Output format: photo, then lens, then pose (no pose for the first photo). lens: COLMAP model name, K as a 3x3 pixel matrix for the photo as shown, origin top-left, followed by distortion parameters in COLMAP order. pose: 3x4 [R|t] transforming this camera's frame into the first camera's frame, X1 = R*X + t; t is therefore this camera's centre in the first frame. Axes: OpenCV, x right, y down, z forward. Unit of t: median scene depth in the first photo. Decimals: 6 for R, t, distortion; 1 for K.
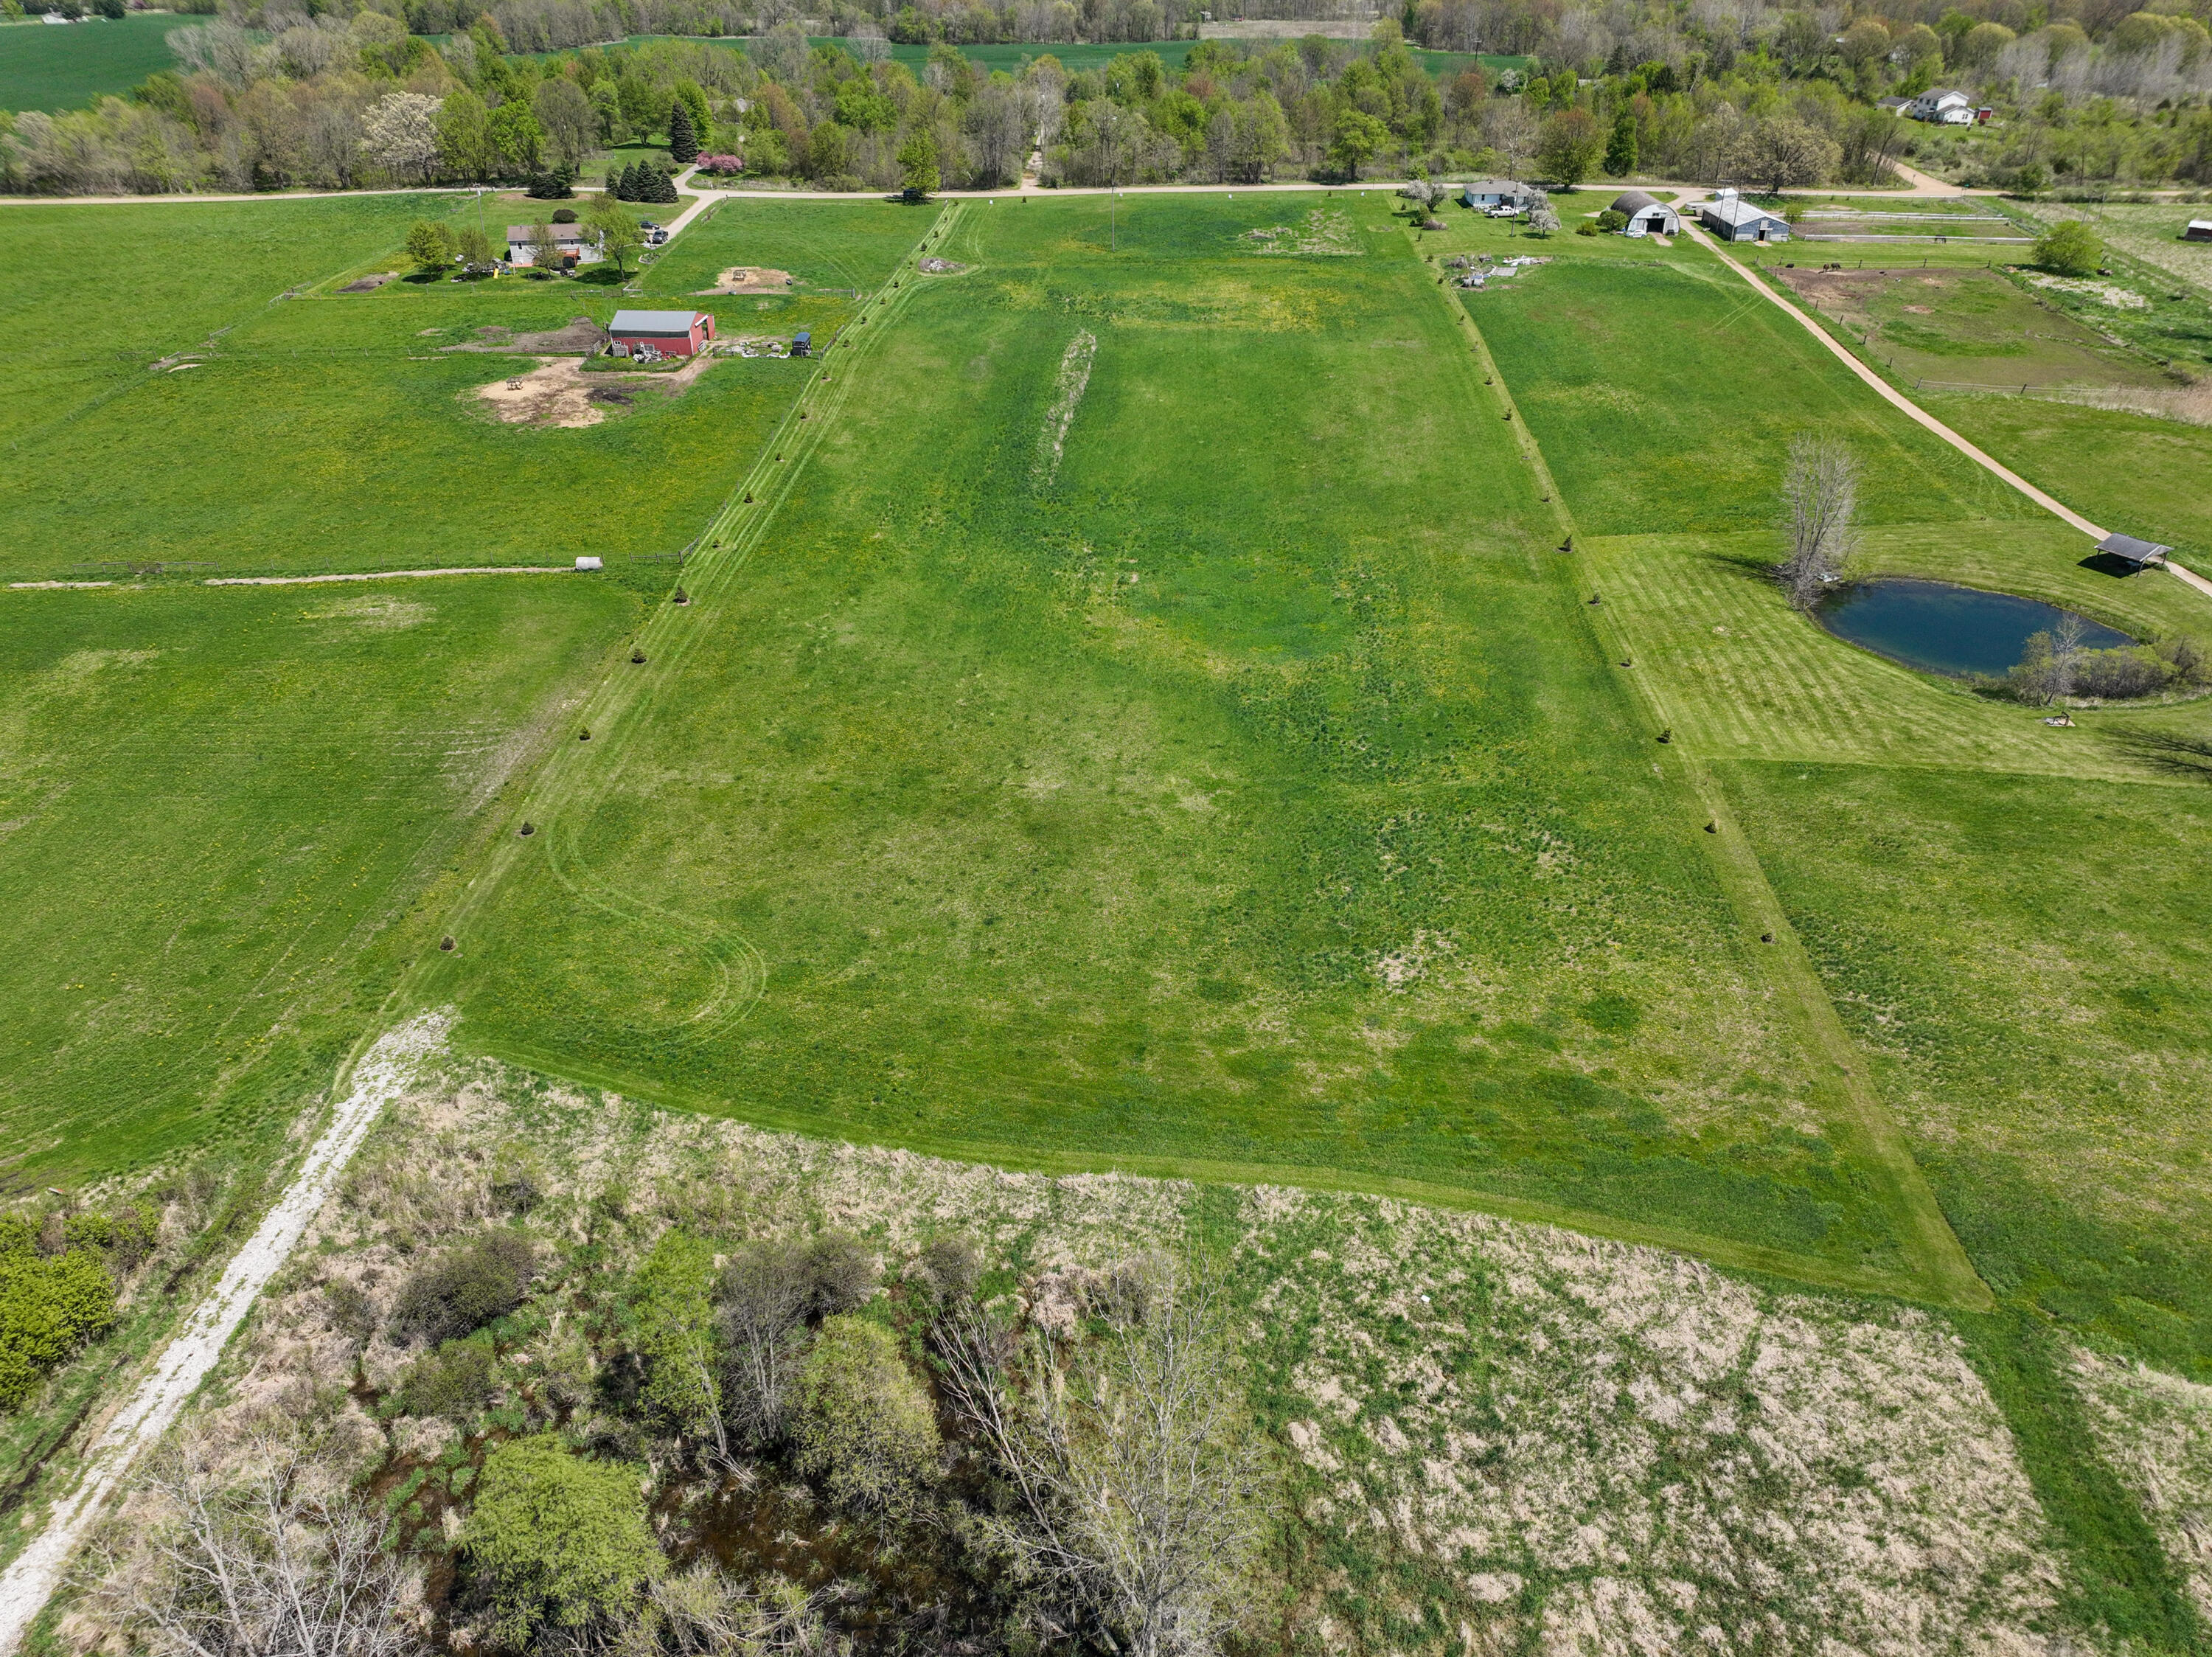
lens RADIAL K [[1578.3, 0, 1106.0], [0, 1578.3, 828.5], [0, 0, 1]] dist [-0.008951, 0.029411]
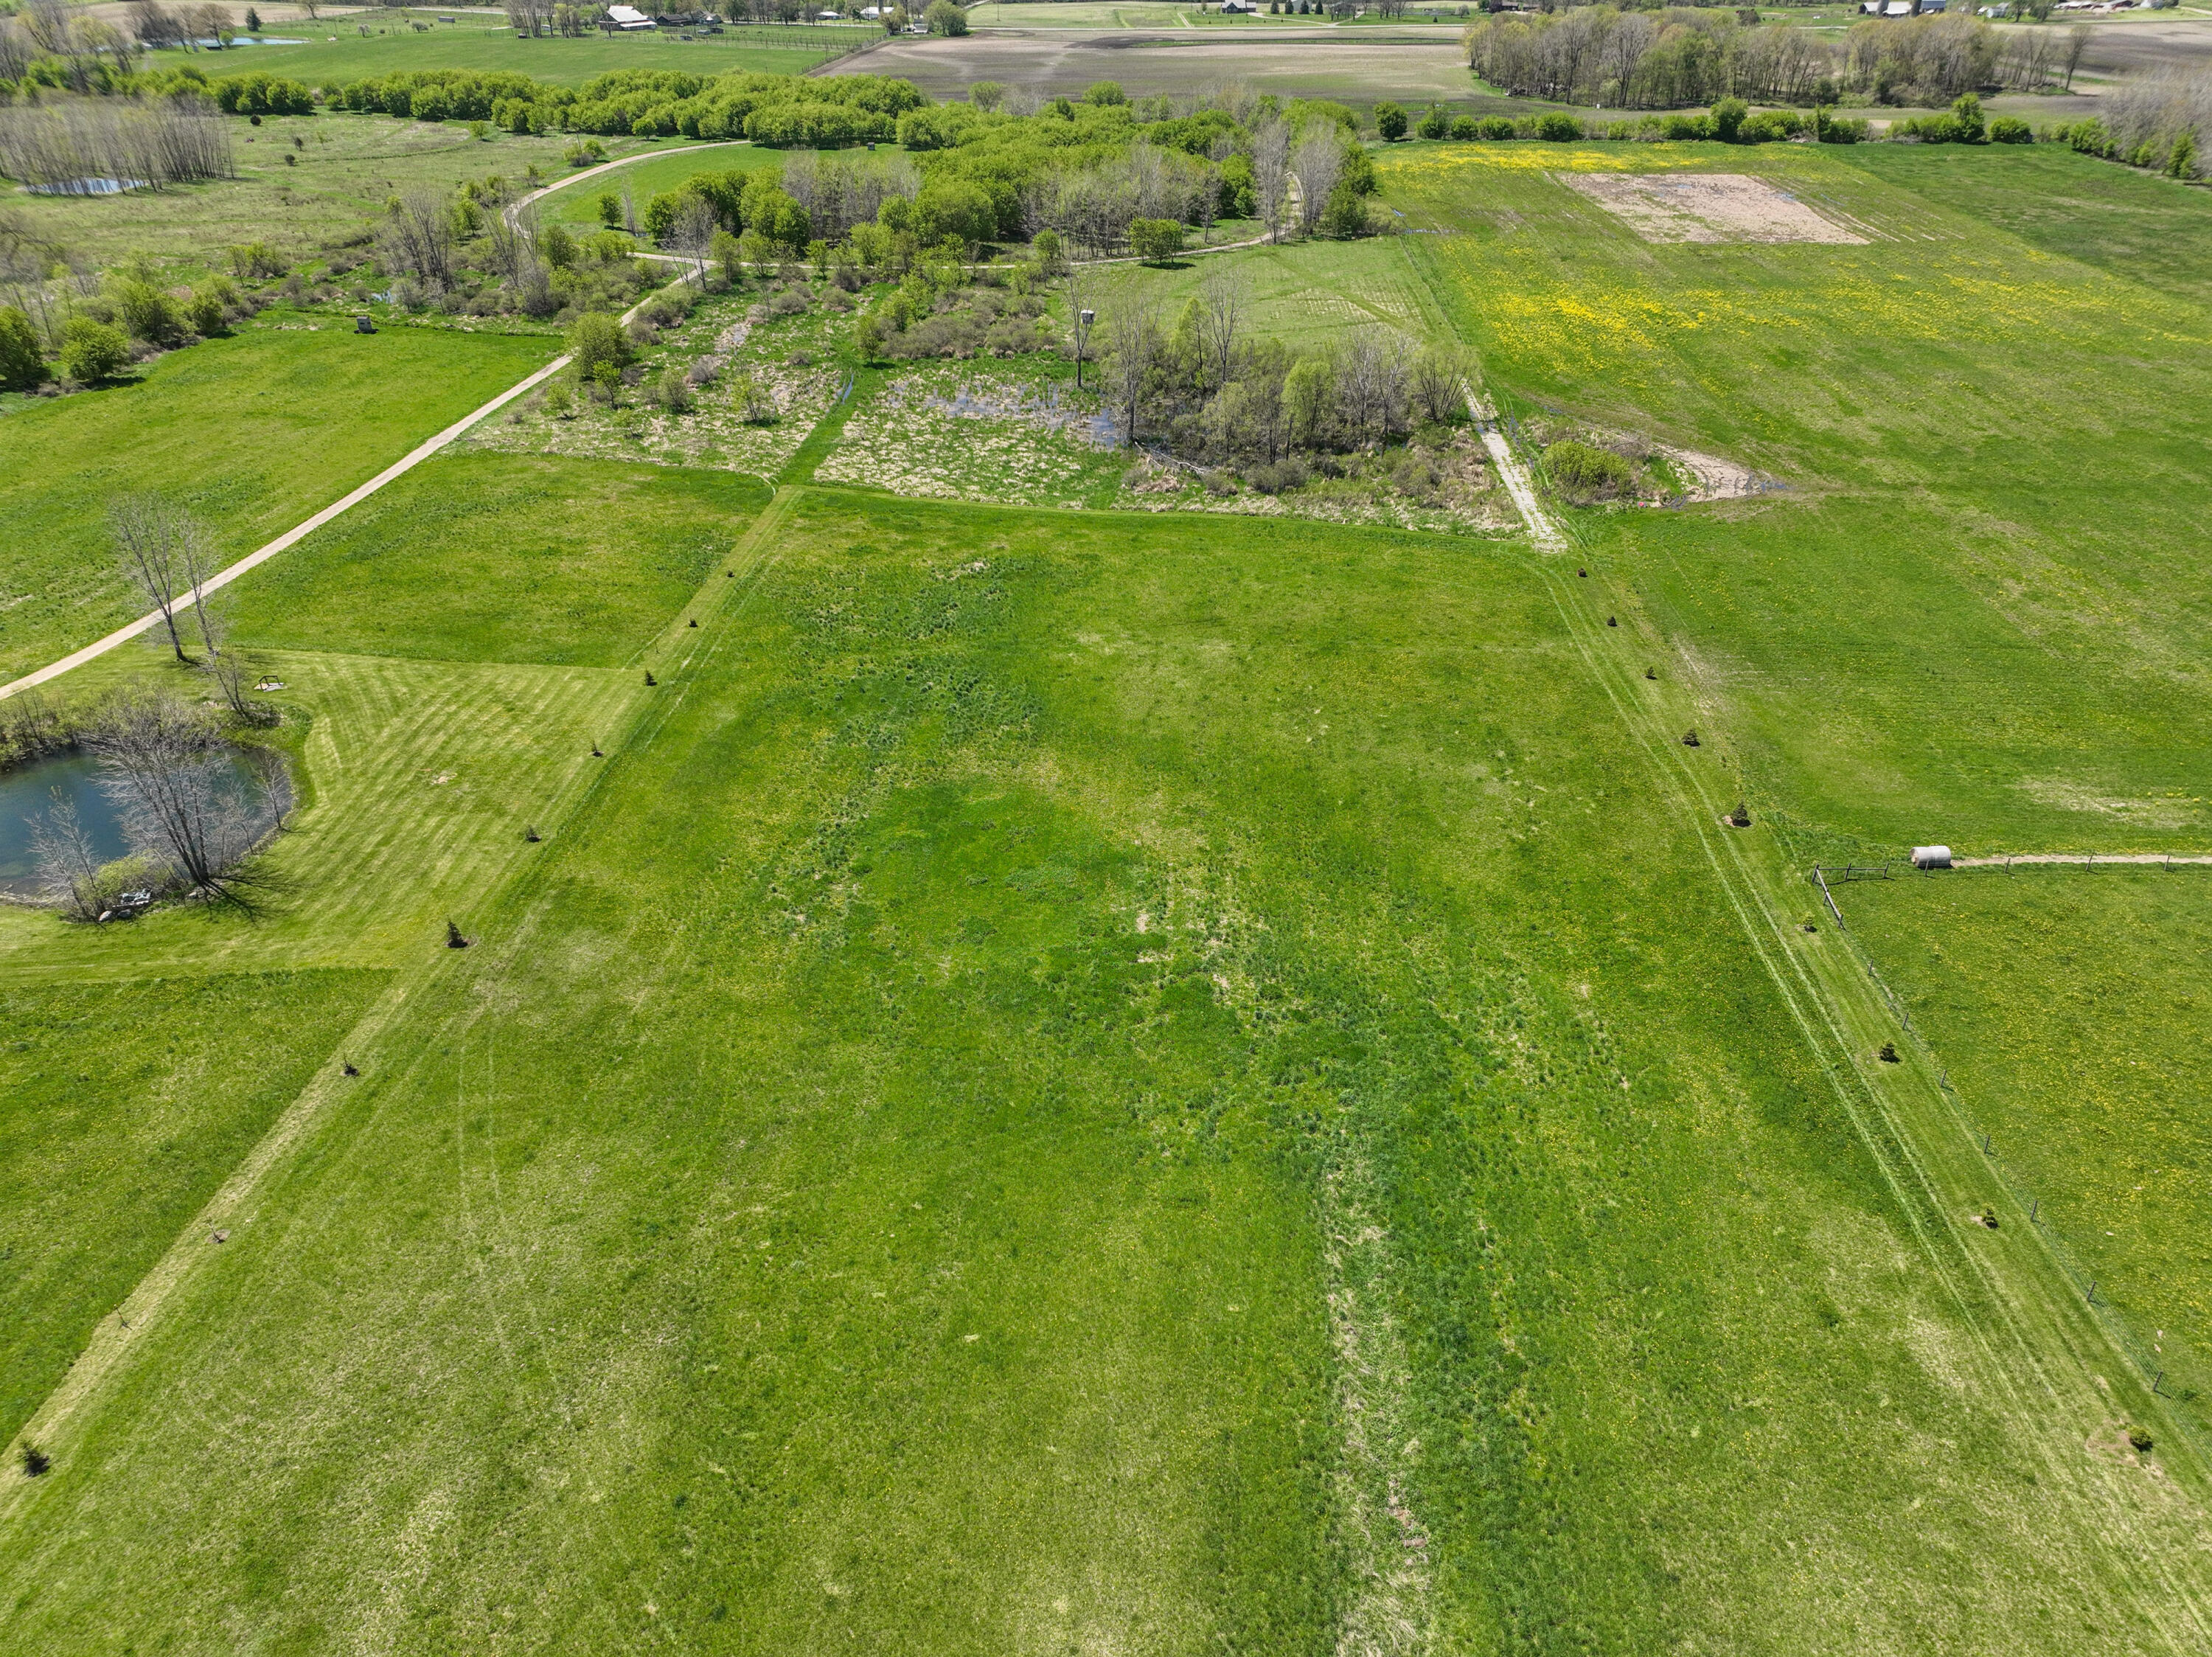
lens RADIAL K [[1578.3, 0, 1106.0], [0, 1578.3, 828.5], [0, 0, 1]] dist [-0.008951, 0.029411]
pose [[-0.999973, 0.007029, 0.002158, 0.019948], [0.005291, 0.483985, 0.875060, -0.478392], [0.005106, 0.875048, -0.484009, 0.809243]]
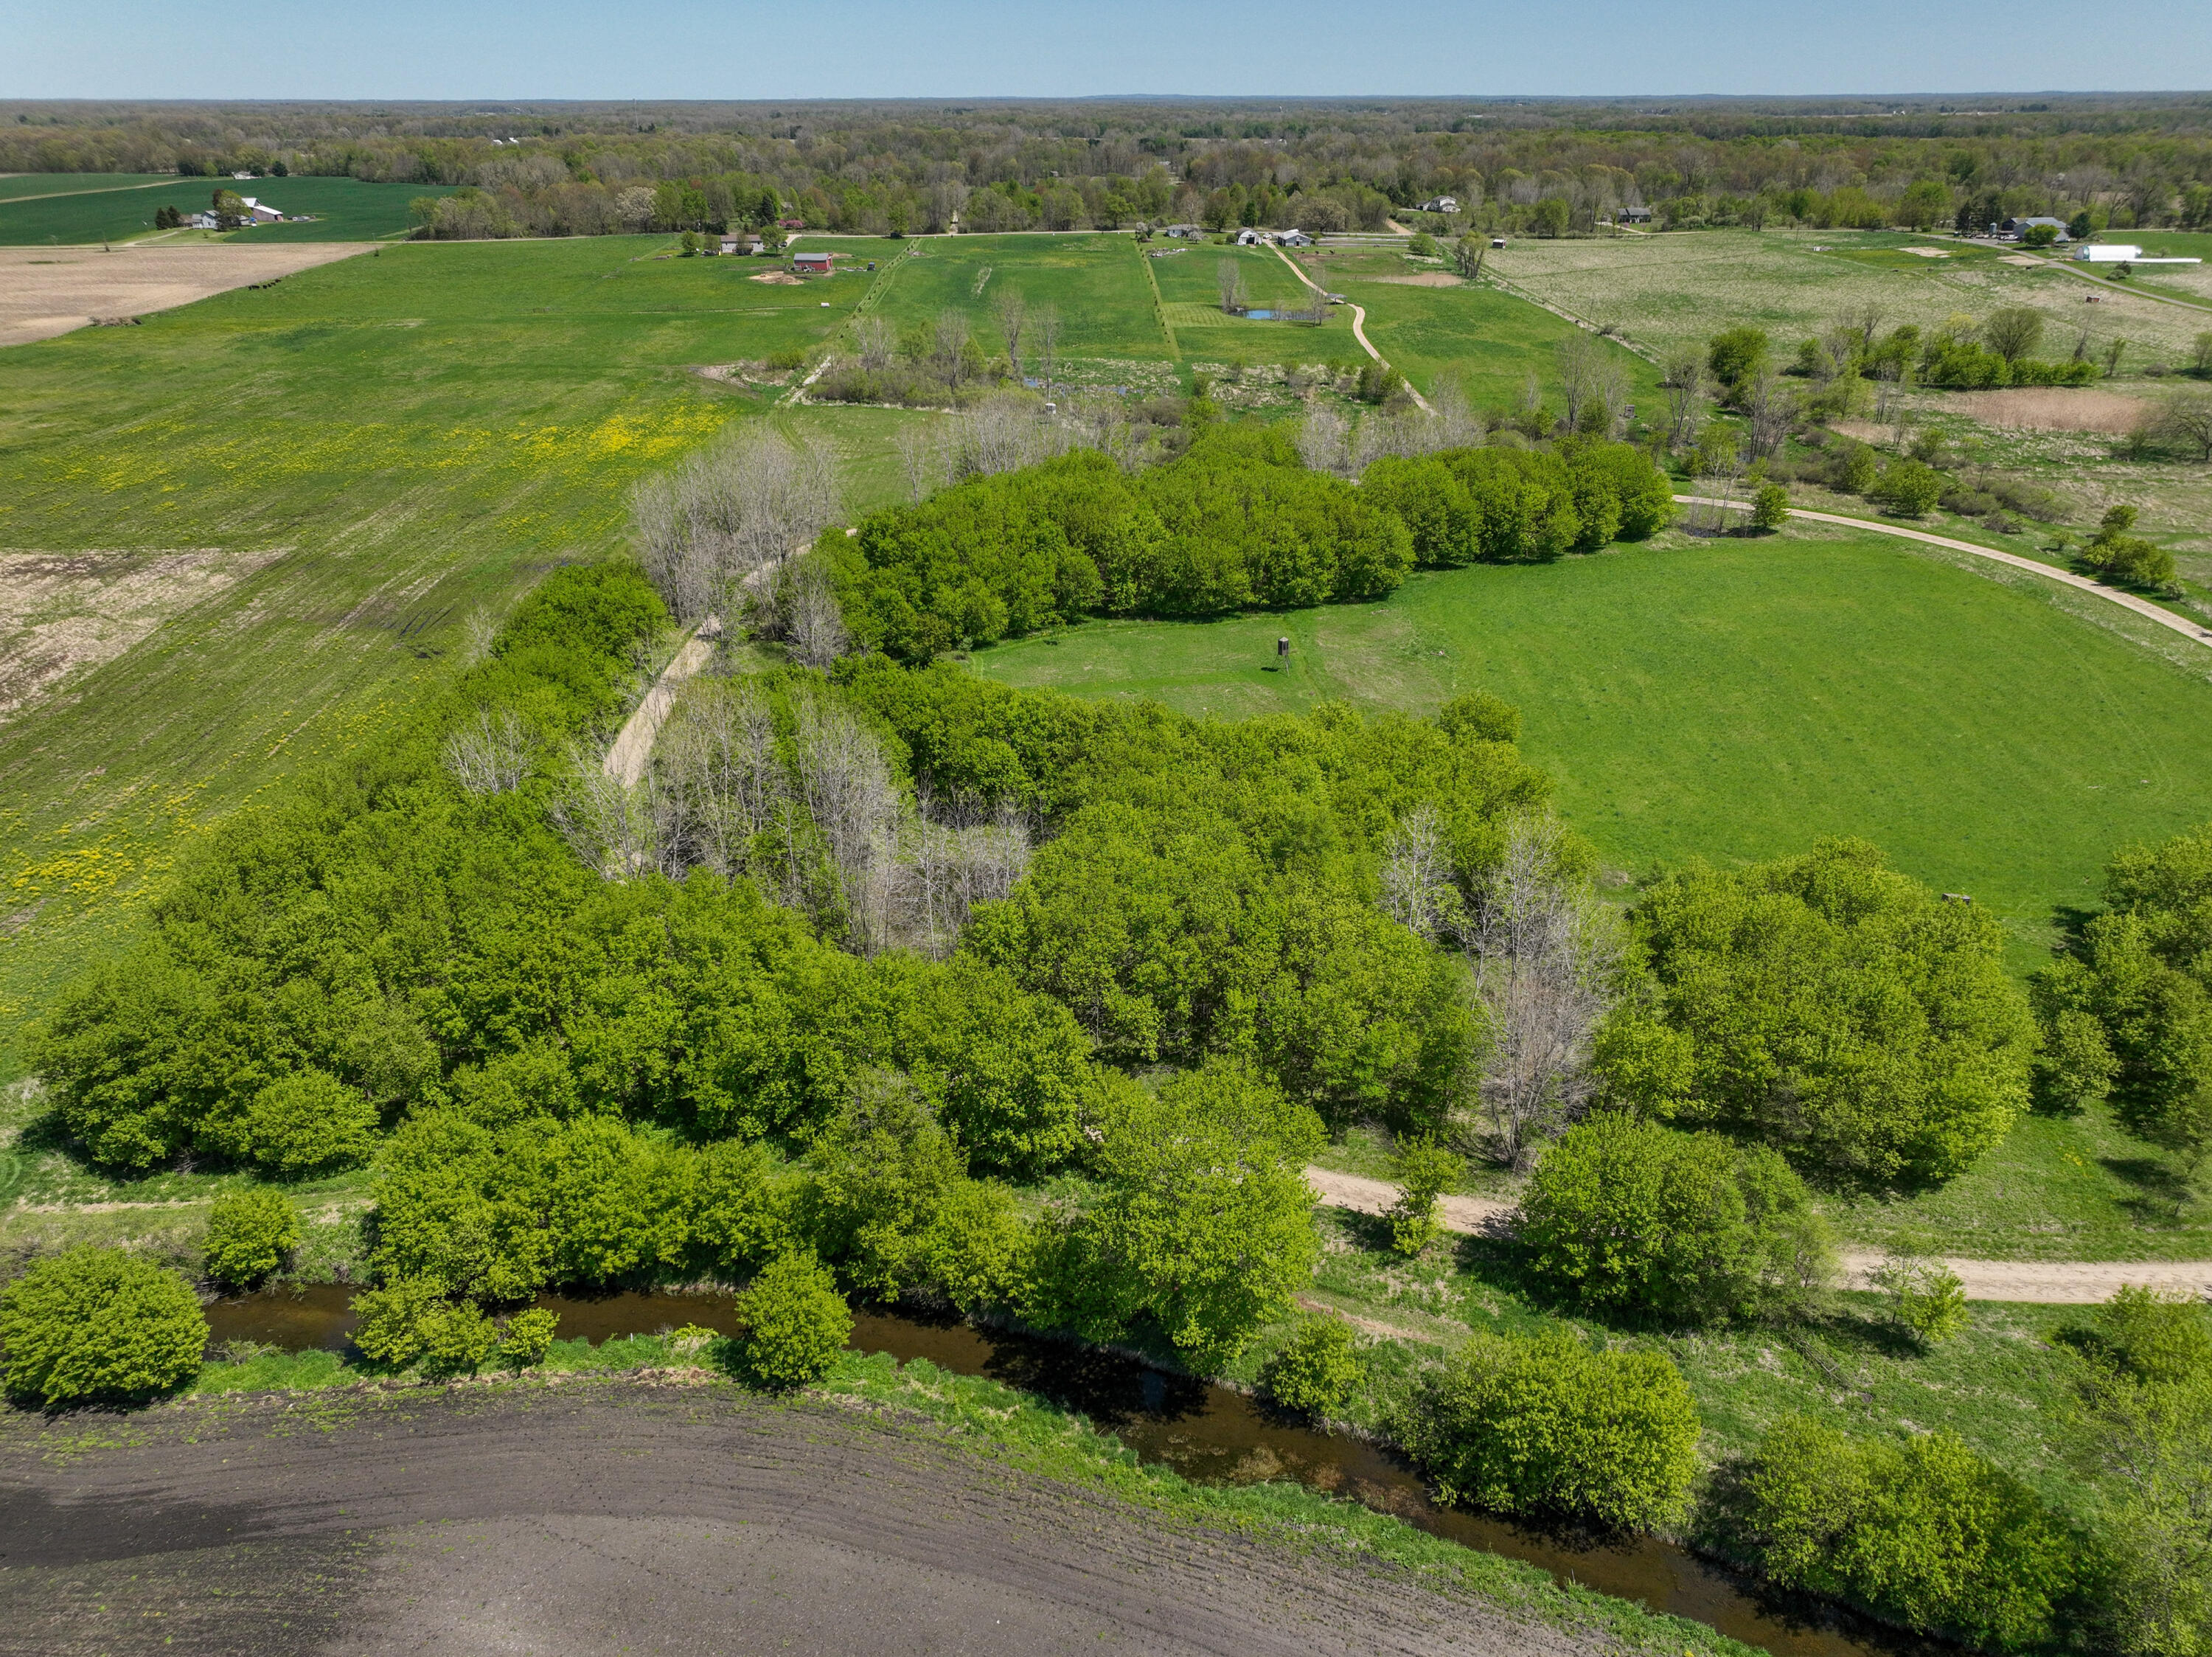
lens RADIAL K [[1583.6, 0, 1106.0], [0, 1583.6, 828.5], [0, 0, 1]] dist [0.008473, -0.003188]
pose [[0.997204, -0.029237, 0.068768, -0.020545], [0.035995, 0.994417, -0.099189, 0.692103], [-0.065484, 0.101387, 0.992689, -1.167301]]
